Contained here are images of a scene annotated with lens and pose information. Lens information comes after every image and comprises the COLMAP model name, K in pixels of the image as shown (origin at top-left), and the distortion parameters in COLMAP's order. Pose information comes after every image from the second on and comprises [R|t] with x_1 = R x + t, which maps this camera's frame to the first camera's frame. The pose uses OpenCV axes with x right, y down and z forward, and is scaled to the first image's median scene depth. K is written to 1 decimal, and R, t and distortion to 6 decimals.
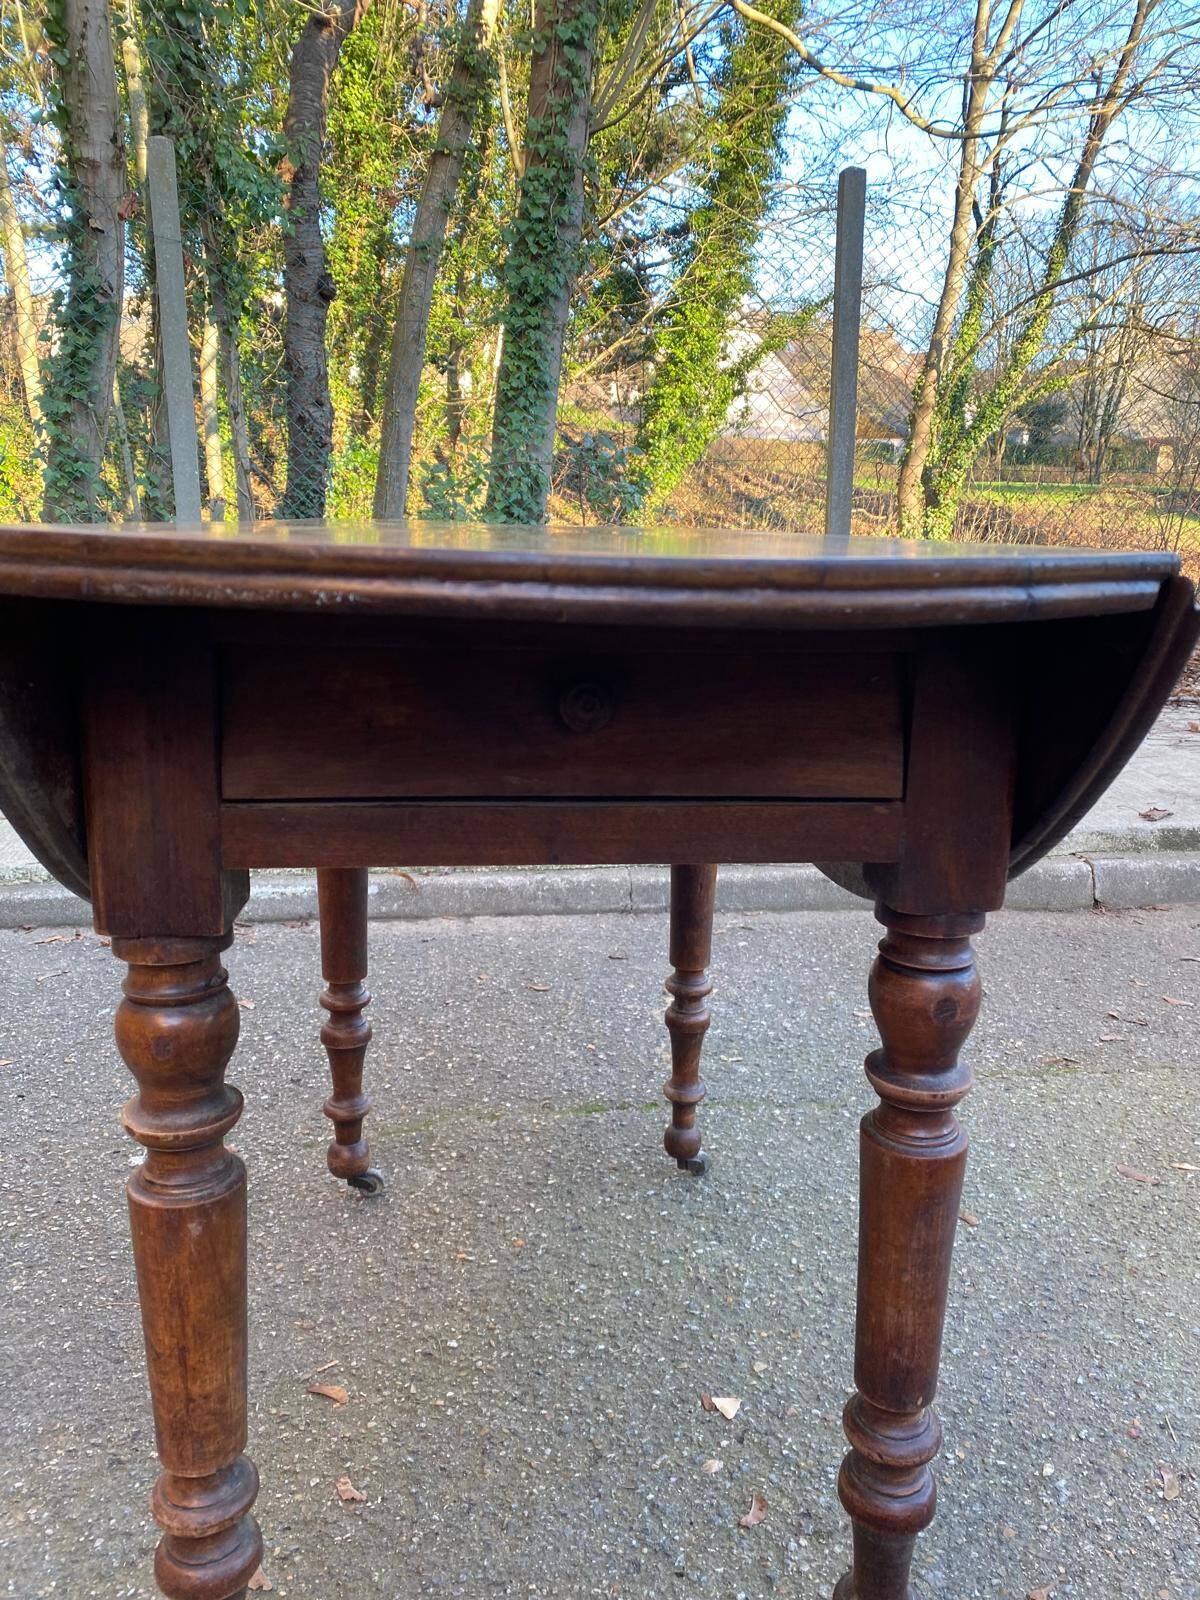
lens RADIAL K [[1218.2, 0, 617.7], [0, 1218.2, 815.3], [0, 0, 1]] dist [0.018173, -0.020817]
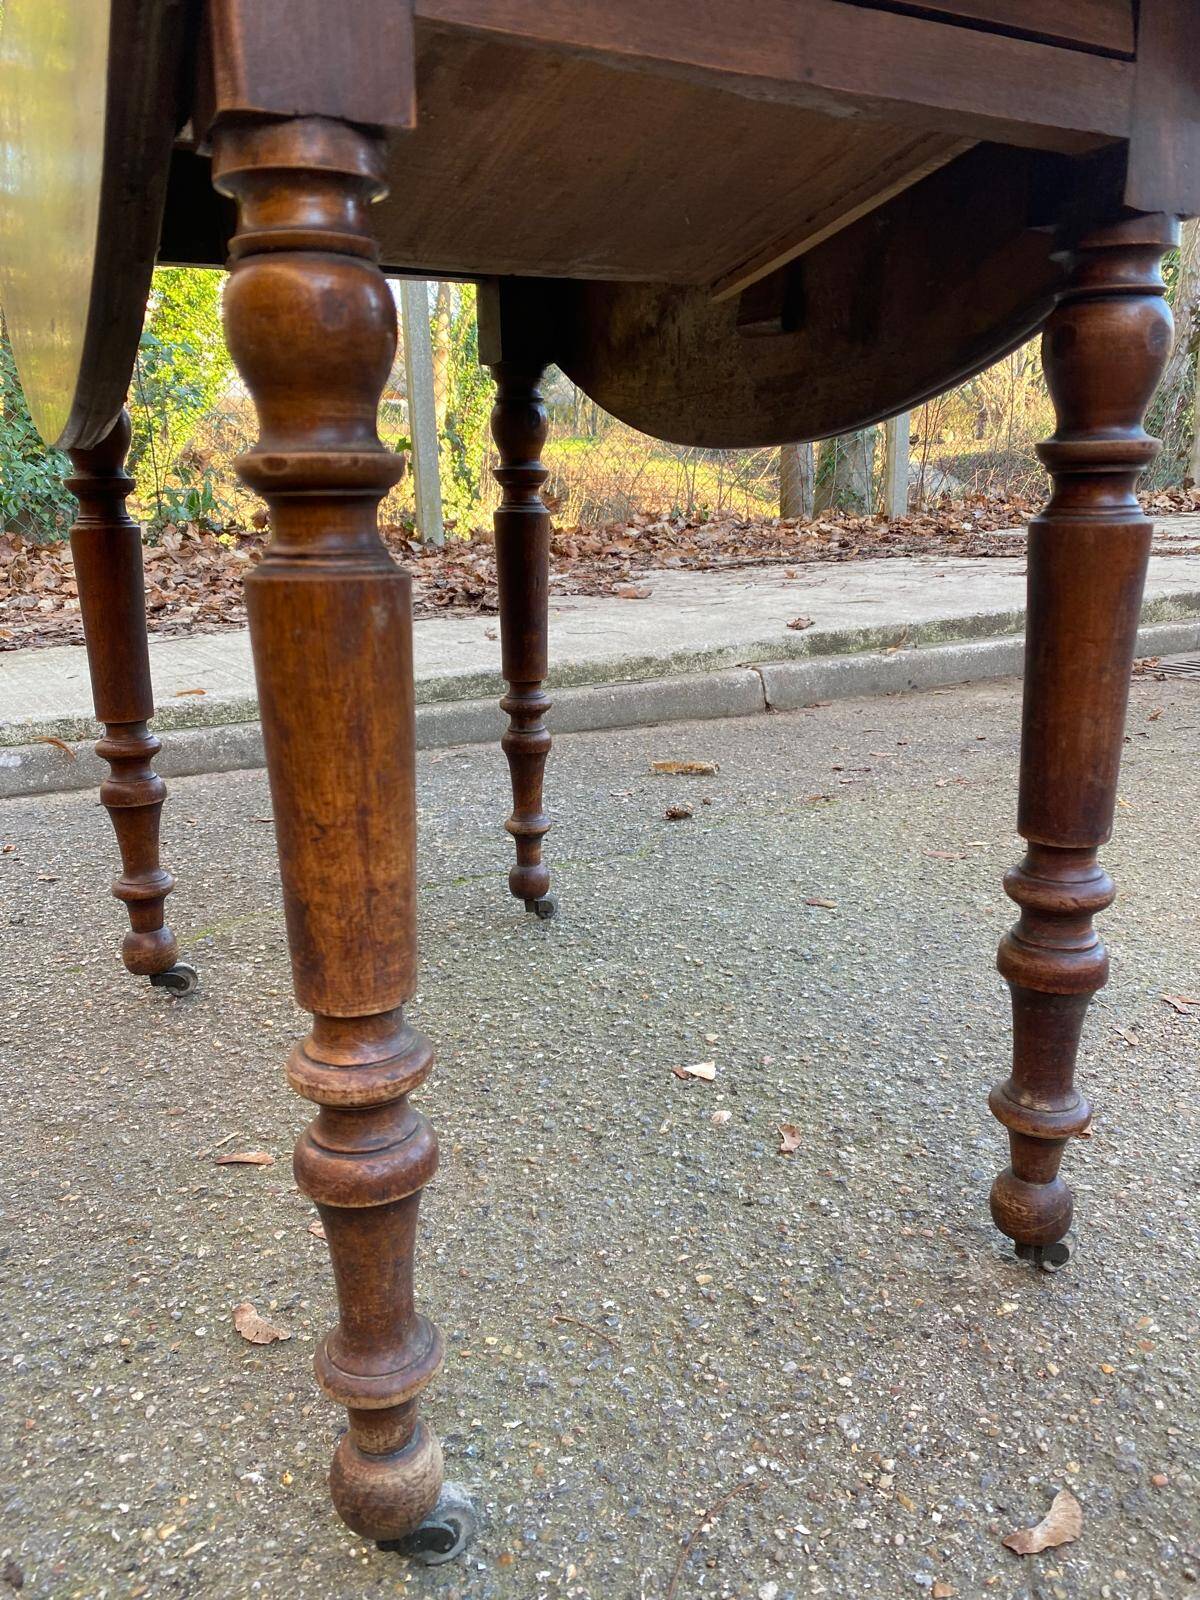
lens RADIAL K [[1218.2, 0, 598.9], [0, 1218.2, 798.5], [0, 0, 1]] dist [0.018173, -0.020817]
pose [[0.932370, -0.121560, 0.340455, -0.241221], [0.117148, 0.992547, 0.033570, 0.218410], [-0.341998, 0.008584, 0.939661, 0.153637]]
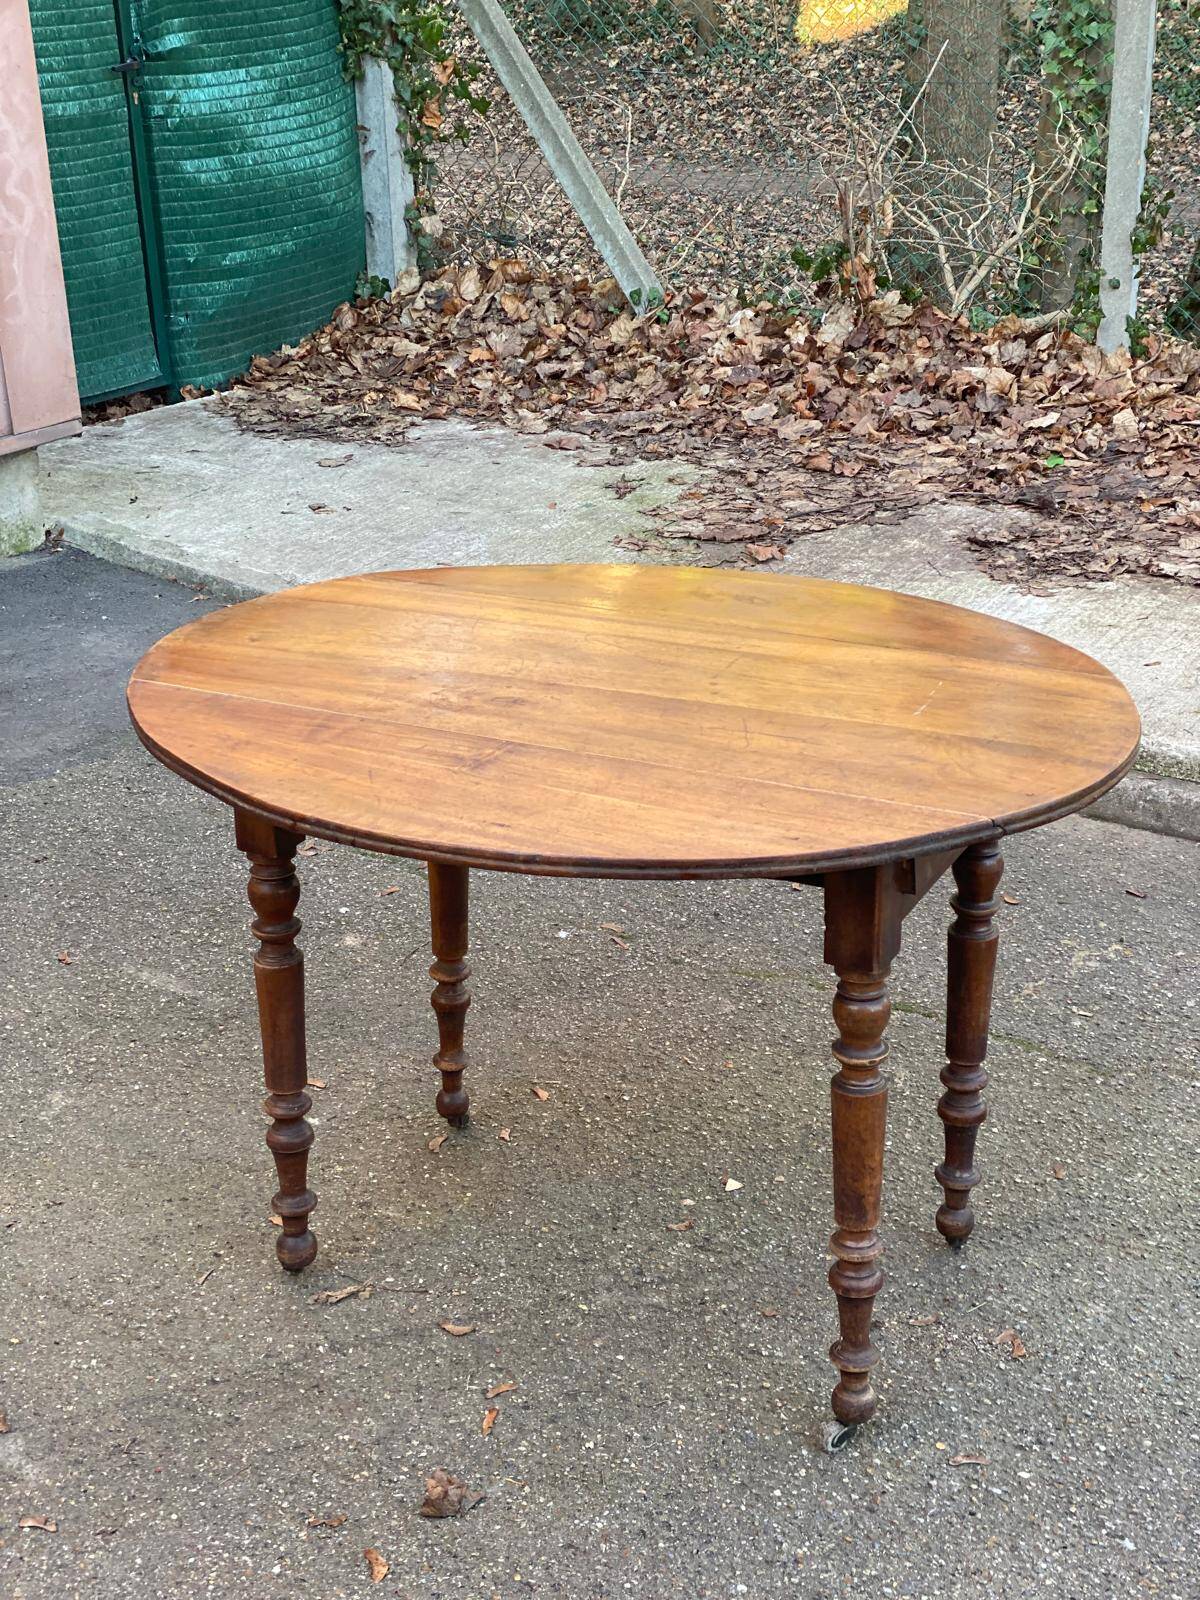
lens RADIAL K [[2328.6, 0, 587.1], [0, 2328.6, 759.0], [0, 0, 1]] dist [0.108160, 0.000000]
pose [[0.741446, 0.219609, -0.634058, 1.462594], [-0.137067, 0.974571, 0.177266, -0.437521], [0.656864, -0.044524, 0.752693, -1.079704]]
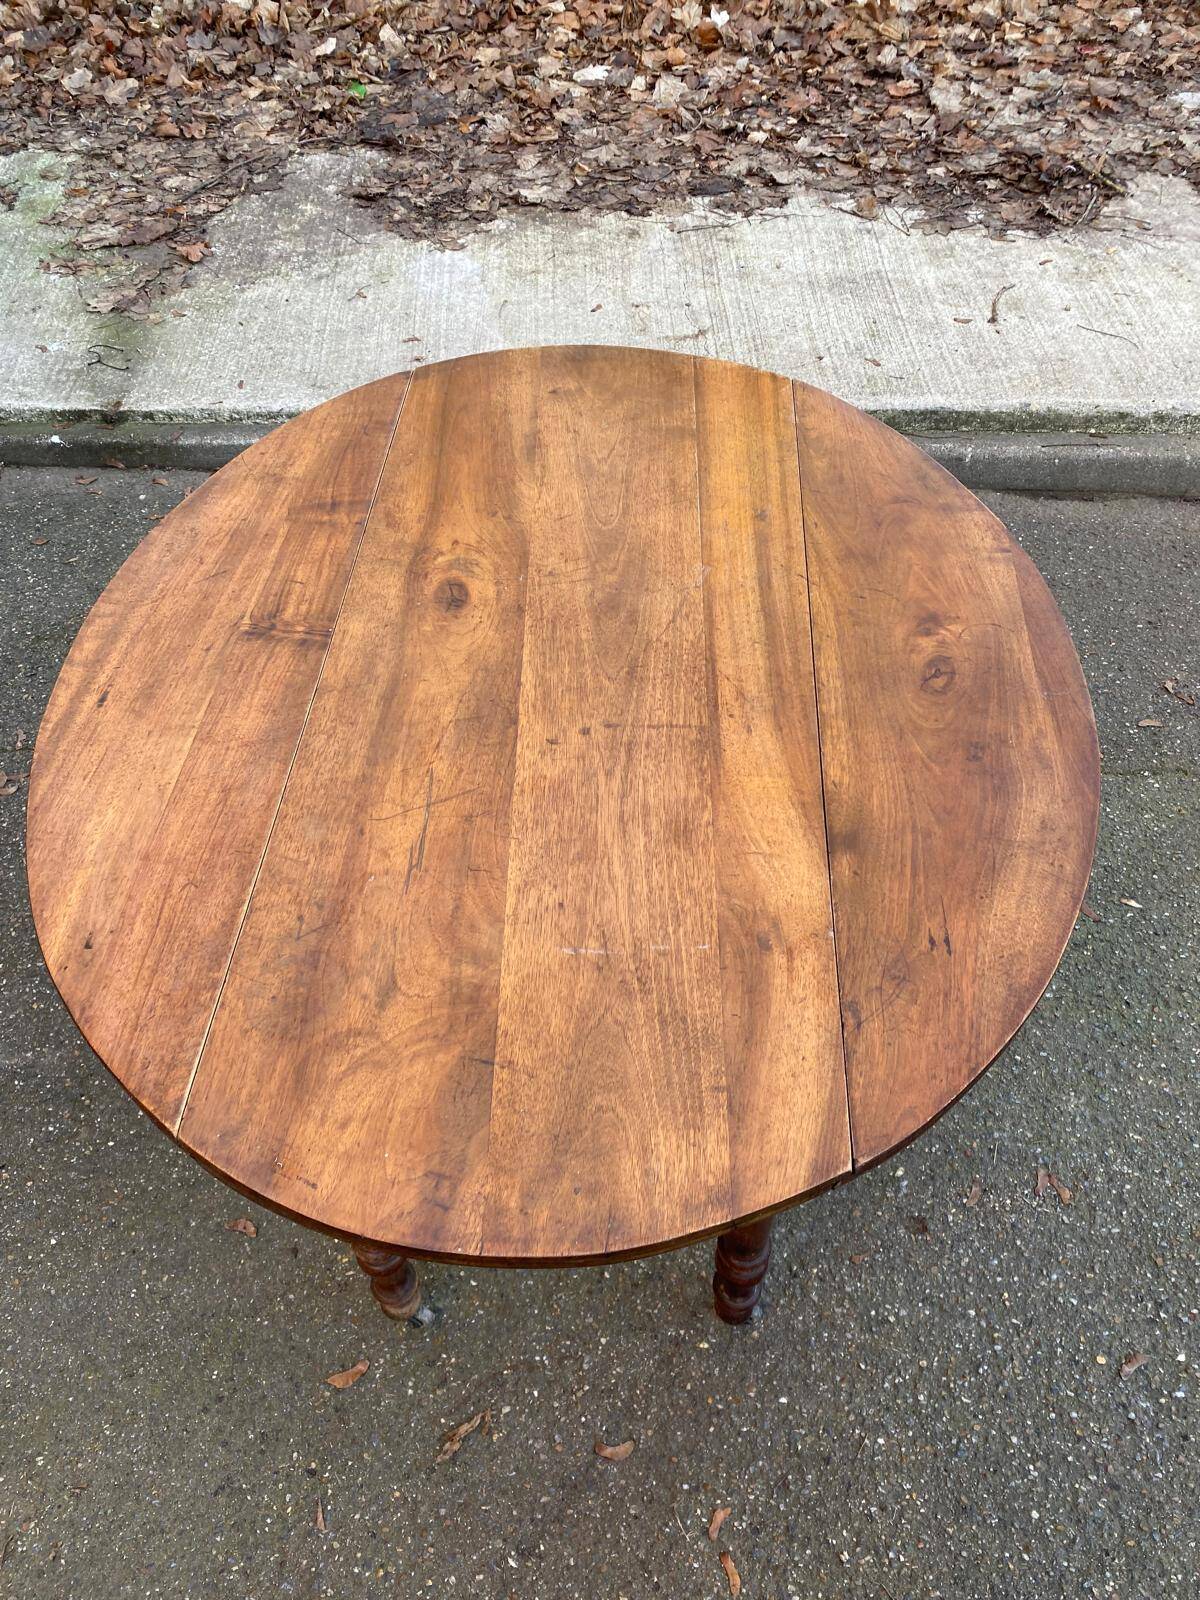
lens RADIAL K [[1248.7, 0, 595.4], [0, 1248.7, 777.0], [0, 0, 1]] dist [-0.012622, 0.025246]
pose [[0.983074, 0.111747, -0.145184, 0.121285], [-0.010962, 0.826905, 0.562234, -0.660083], [0.182882, -0.551126, 0.814134, -0.080581]]
